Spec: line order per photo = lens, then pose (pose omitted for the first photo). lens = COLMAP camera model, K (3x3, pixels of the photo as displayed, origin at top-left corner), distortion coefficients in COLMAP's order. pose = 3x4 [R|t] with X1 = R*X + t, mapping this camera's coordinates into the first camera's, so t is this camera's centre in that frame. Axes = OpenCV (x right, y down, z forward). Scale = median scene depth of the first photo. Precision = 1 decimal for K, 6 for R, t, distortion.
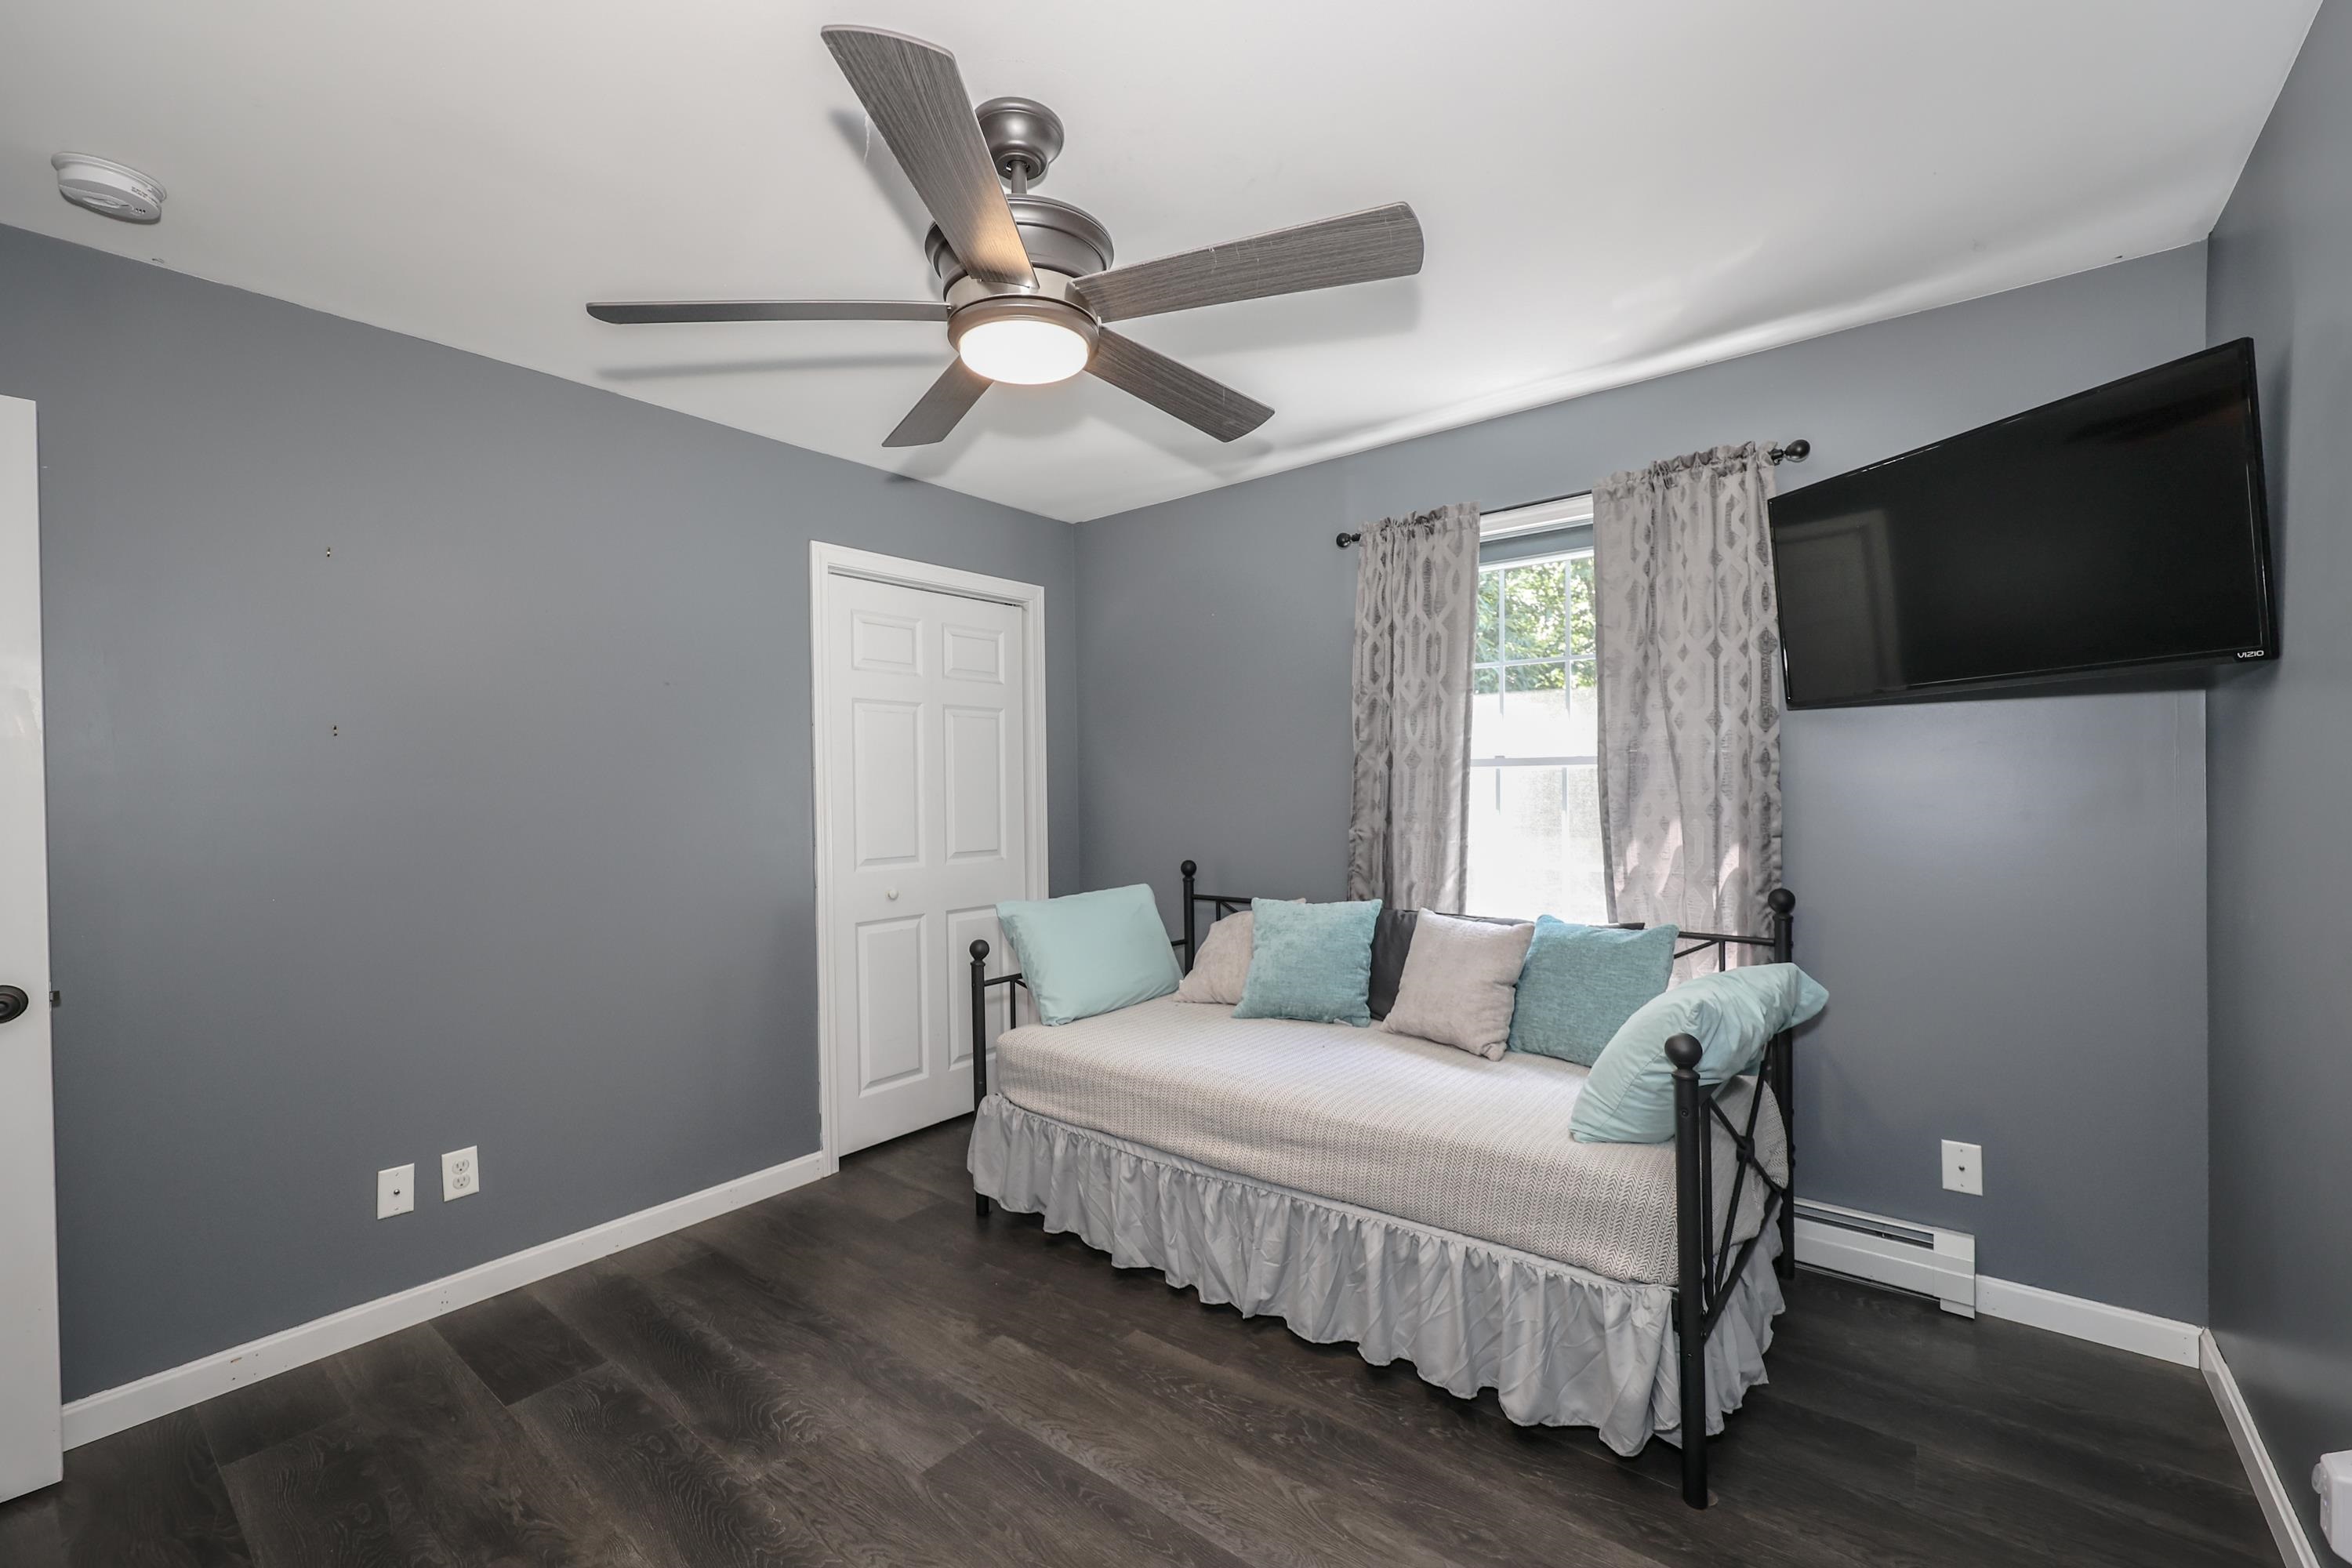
lens RADIAL K [[967.0, 0, 1166.3], [0, 967.0, 789.9], [0, 0, 1]] dist [0.000008, 0.000173]
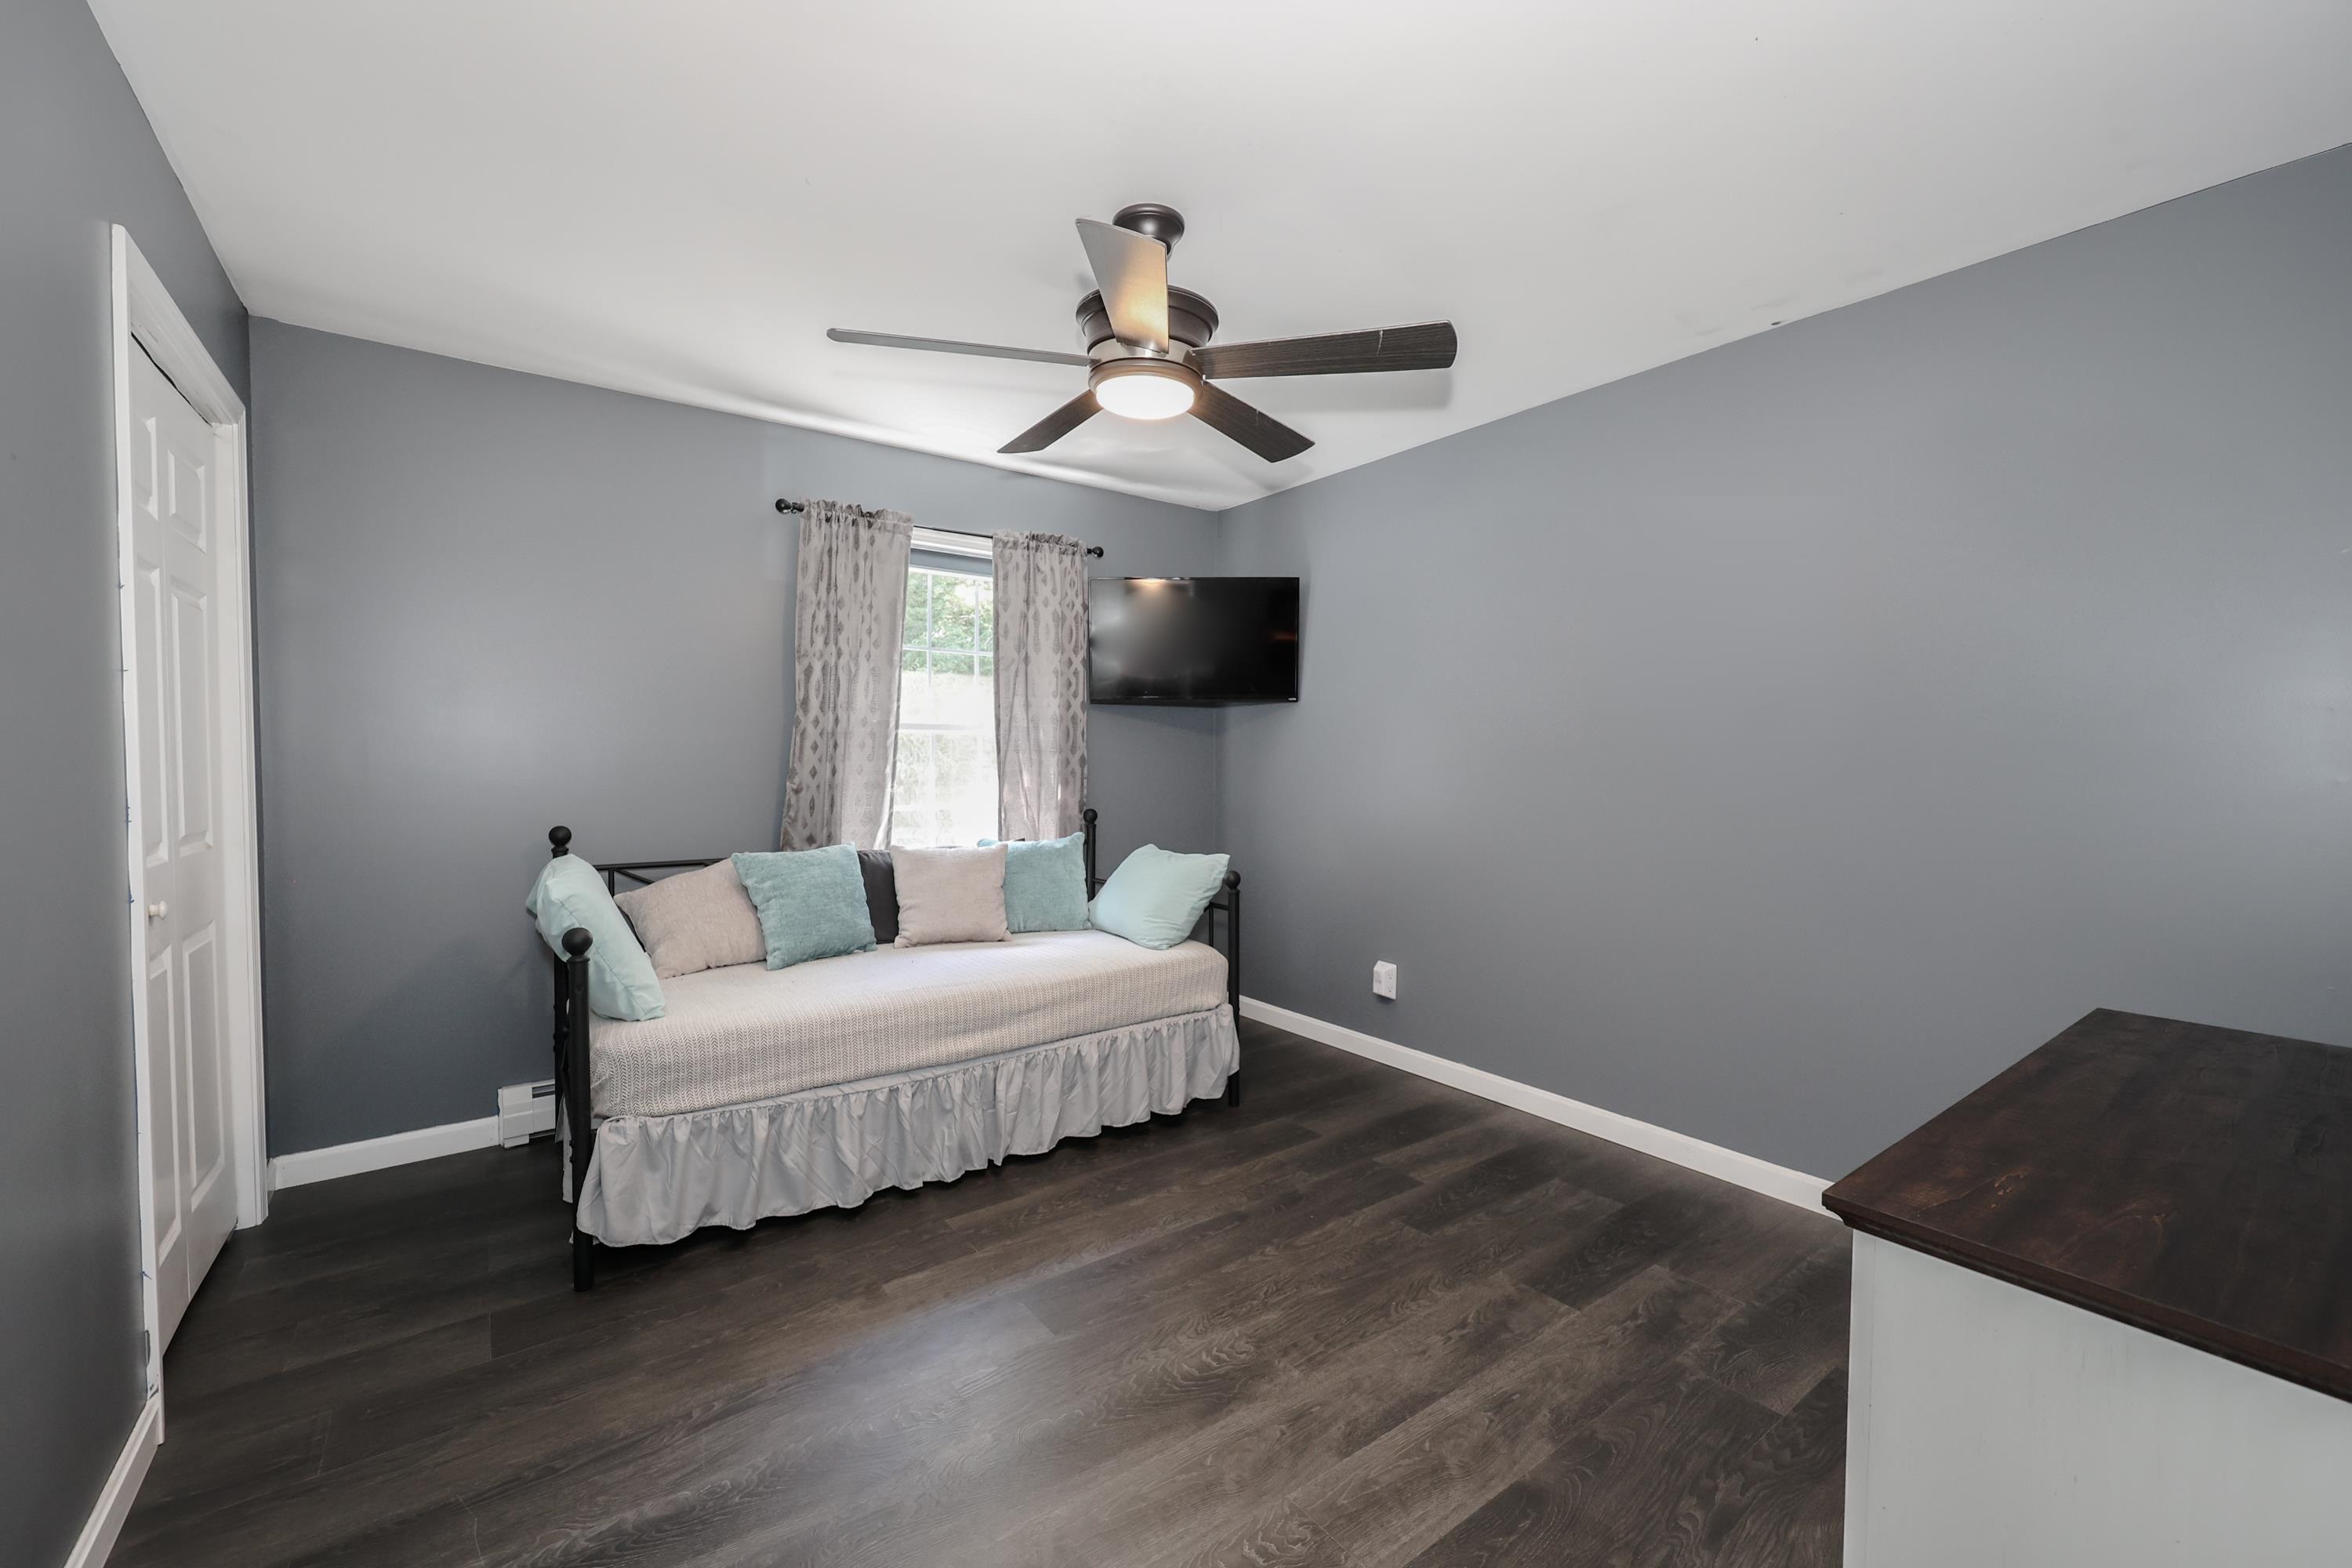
lens RADIAL K [[967.0, 0, 1166.3], [0, 967.0, 789.9], [0, 0, 1]] dist [0.000008, 0.000173]
pose [[0.251178, -0.014068, 0.967839, -0.904988], [-0.002781, 0.999880, 0.015256, 0.039364], [-0.967937, -0.006523, 0.251109, 0.416435]]
